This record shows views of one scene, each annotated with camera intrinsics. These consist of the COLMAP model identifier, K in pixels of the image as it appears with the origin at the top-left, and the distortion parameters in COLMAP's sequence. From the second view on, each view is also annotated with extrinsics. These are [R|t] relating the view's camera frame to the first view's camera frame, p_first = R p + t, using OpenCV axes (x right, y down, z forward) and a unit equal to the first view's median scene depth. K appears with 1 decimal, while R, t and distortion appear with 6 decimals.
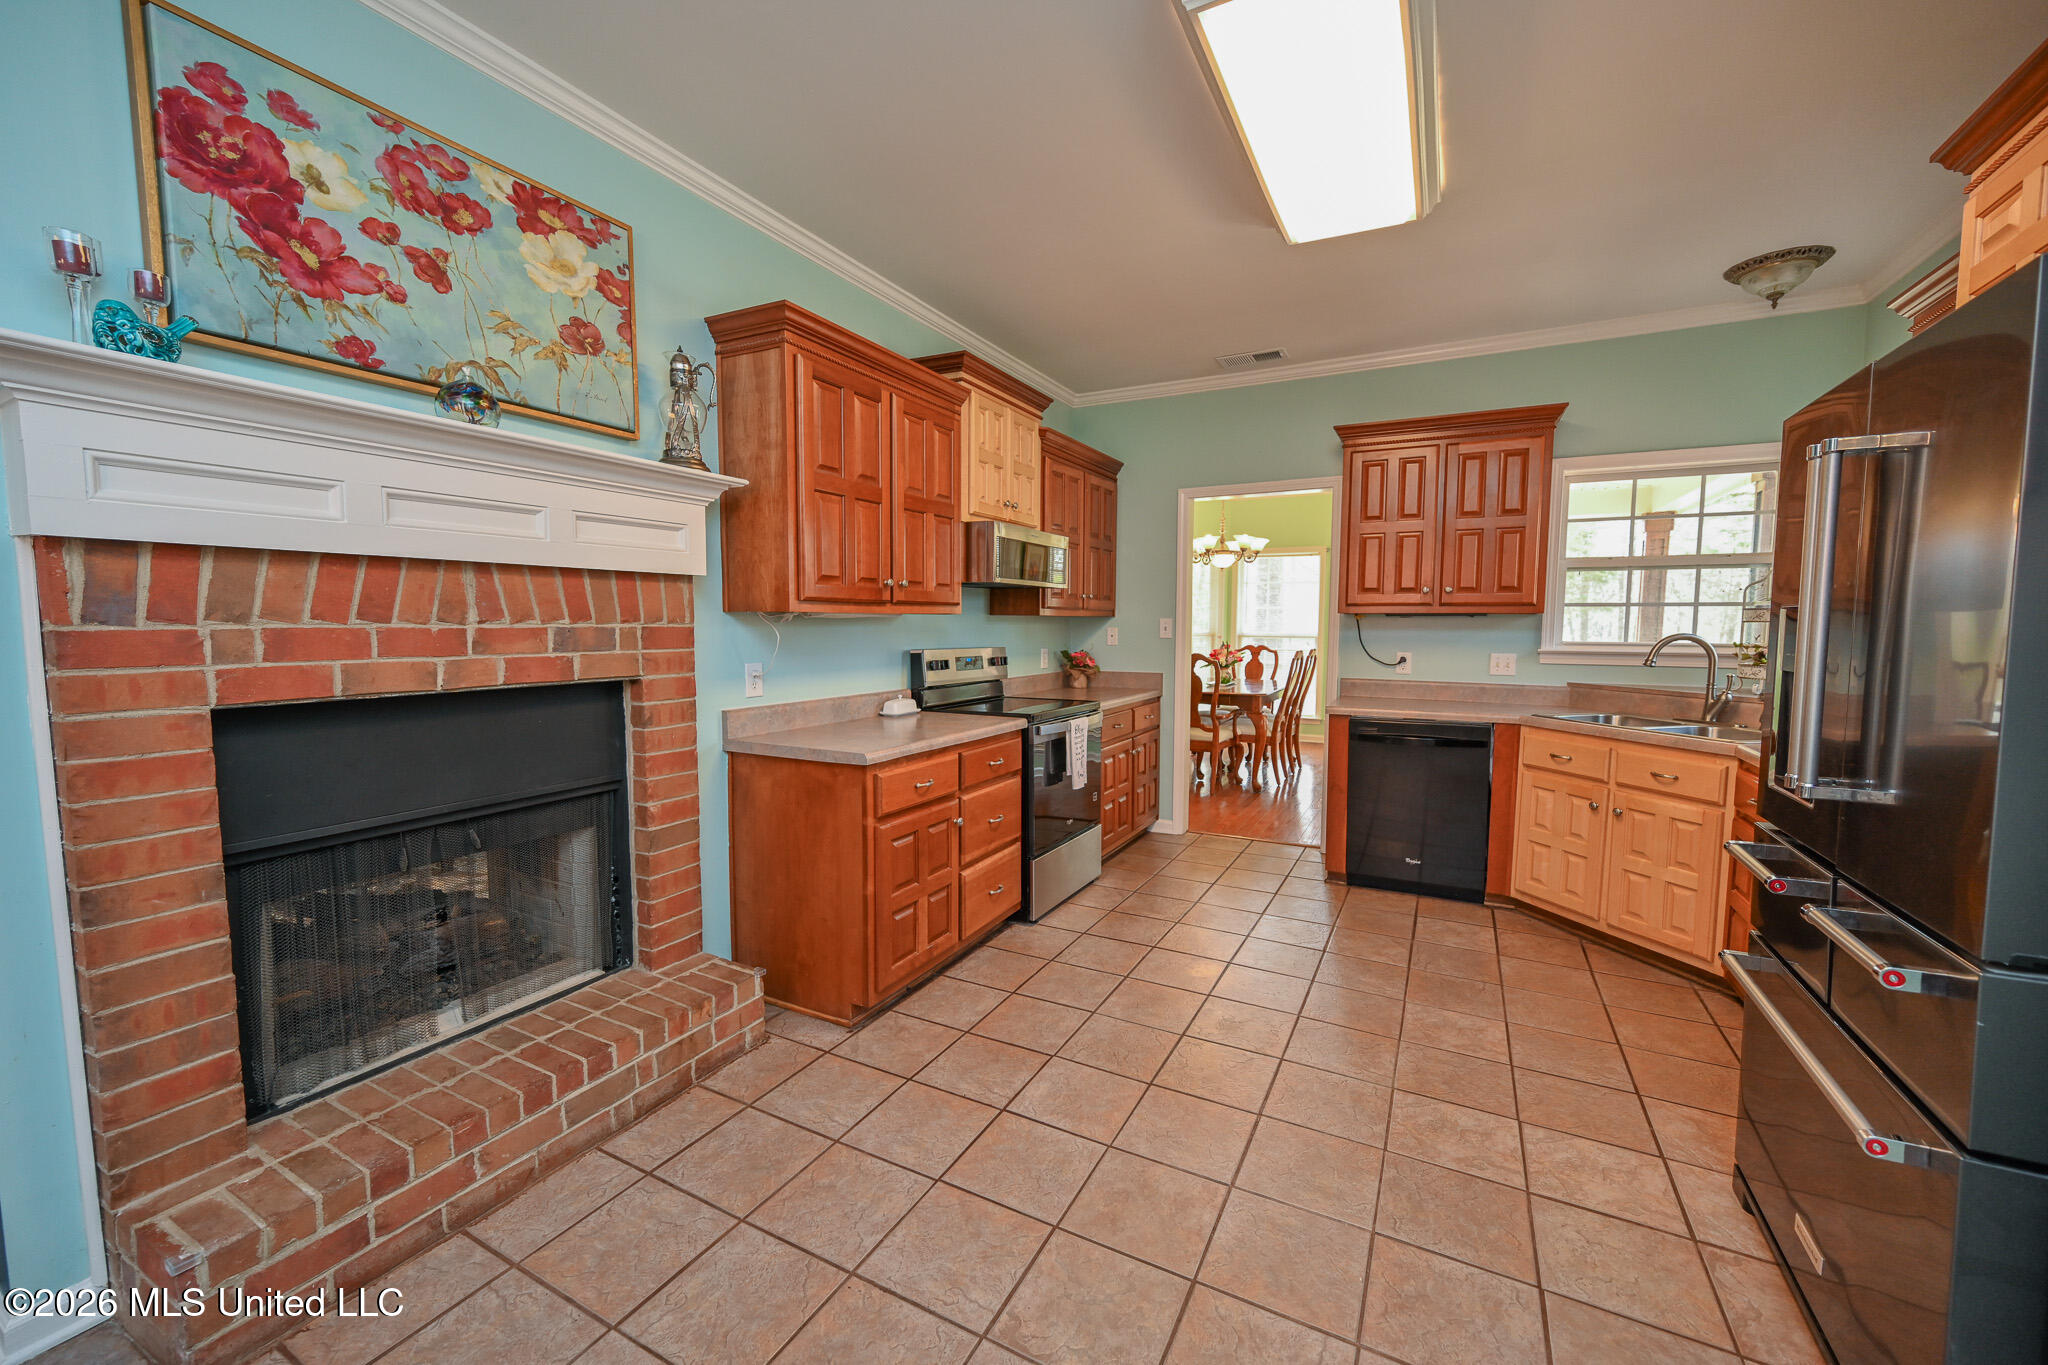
lens RADIAL K [[809.6, 0, 1025.0], [0, 809.6, 686.5], [0, 0, 1]] dist [0.000259, 0.000430]
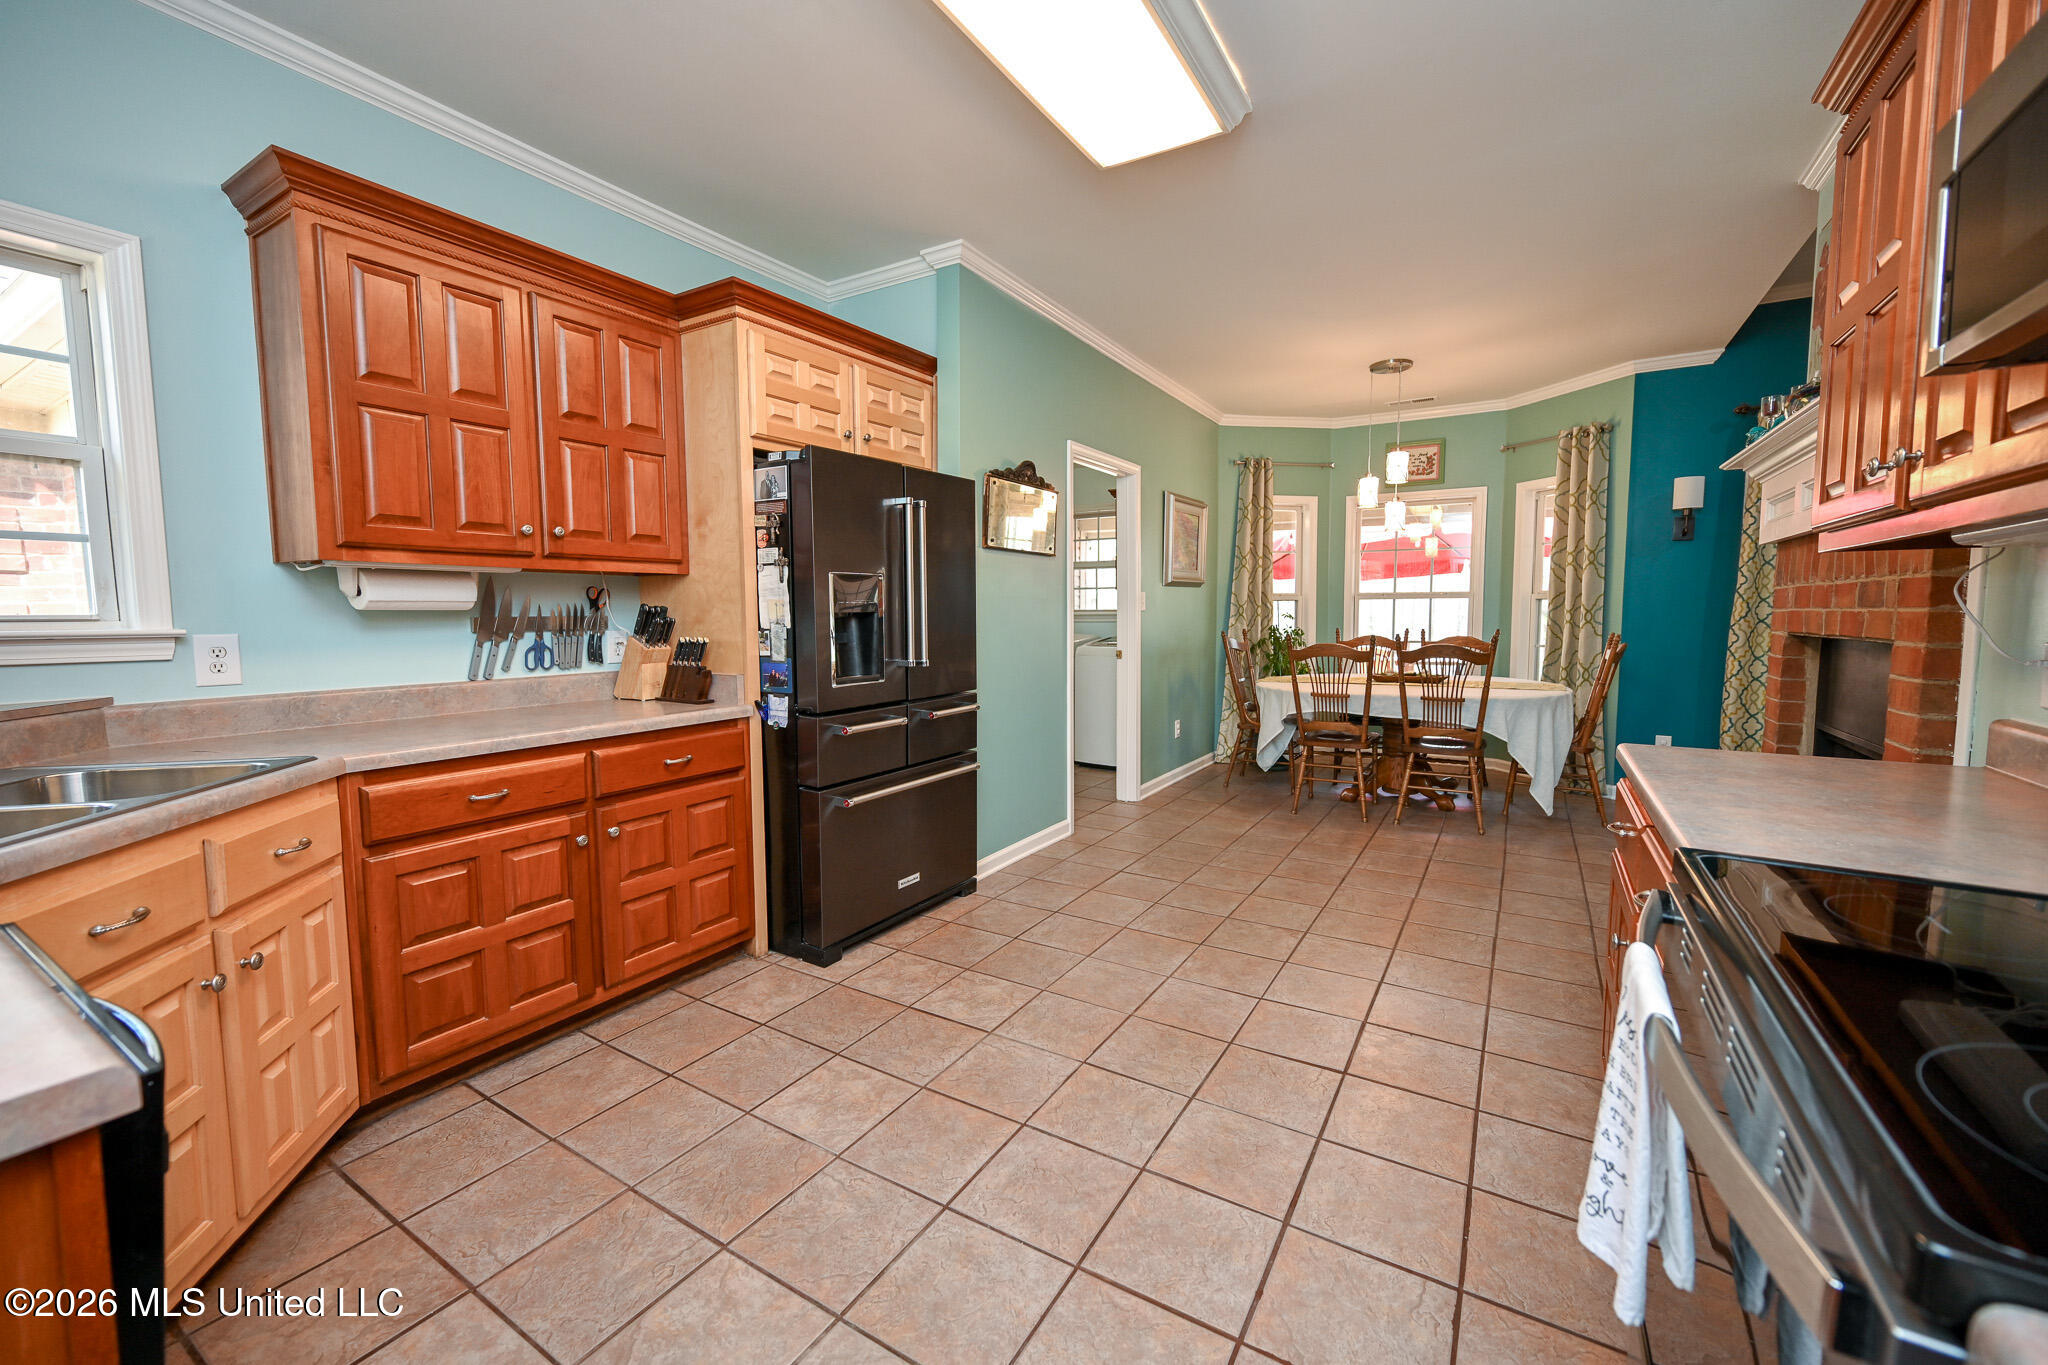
lens RADIAL K [[809.6, 0, 1029.9], [0, 809.6, 674.4], [0, 0, 1]] dist [0.000259, 0.000430]
pose [[-0.998216, -0.005683, 0.059431, 0.247322], [0.003896, 0.987136, 0.159832, -0.082458], [-0.059575, 0.159779, -0.985354, 1.382649]]
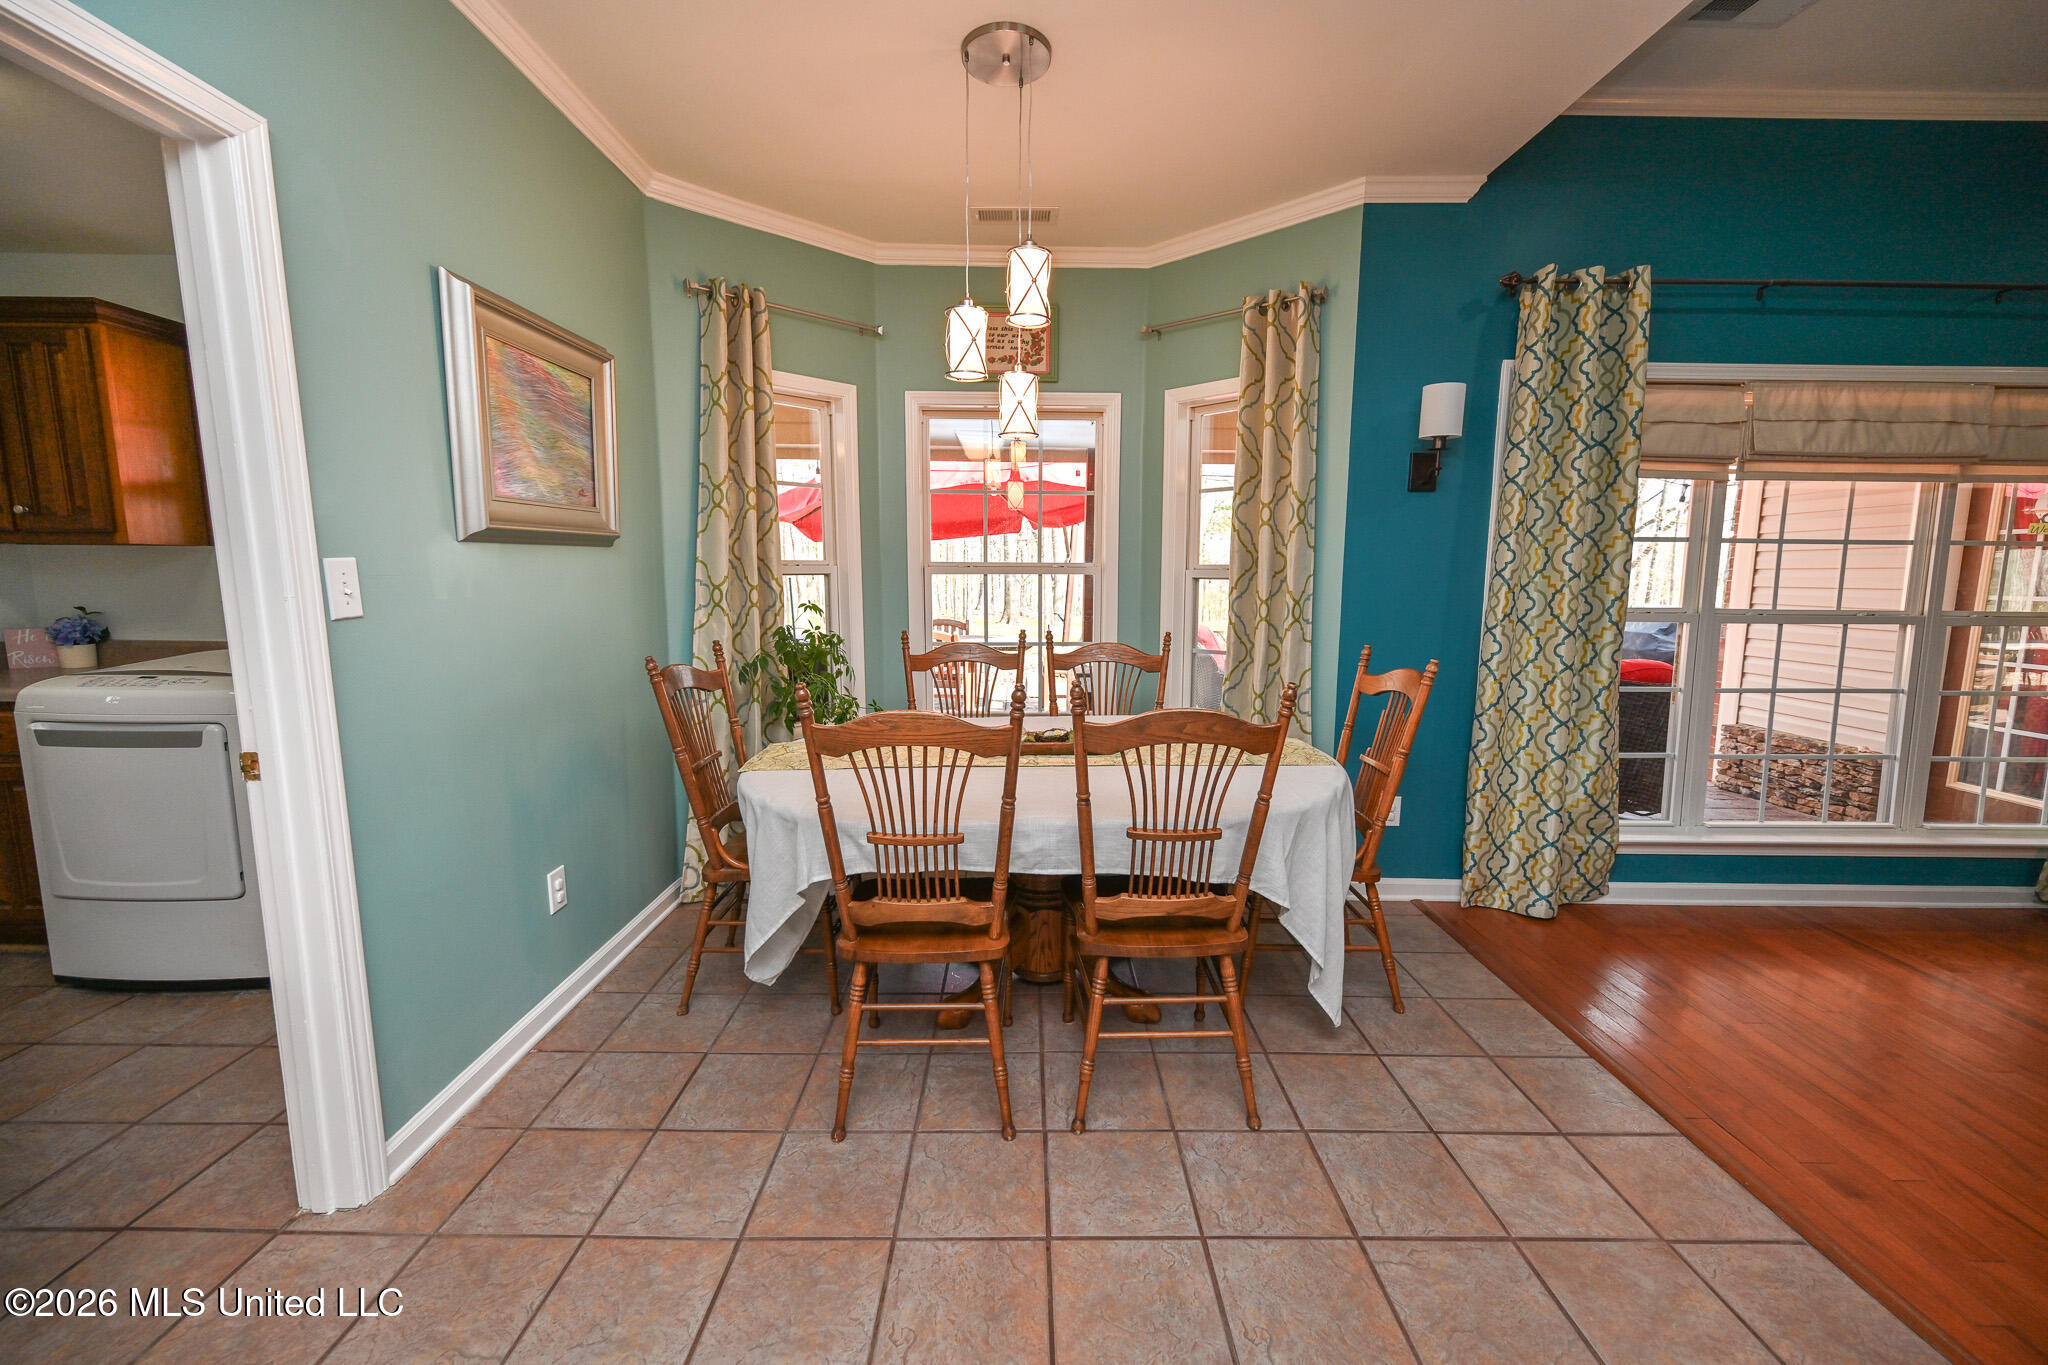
lens RADIAL K [[809.6, 0, 1031.3], [0, 809.6, 682.9], [0, 0, 1]] dist [0.000259, 0.000430]
pose [[-0.881295, 0.054664, -0.469394, -0.022993], [-0.048910, 0.977402, 0.205654, -0.034441], [0.470028, 0.204200, -0.858706, 0.401853]]
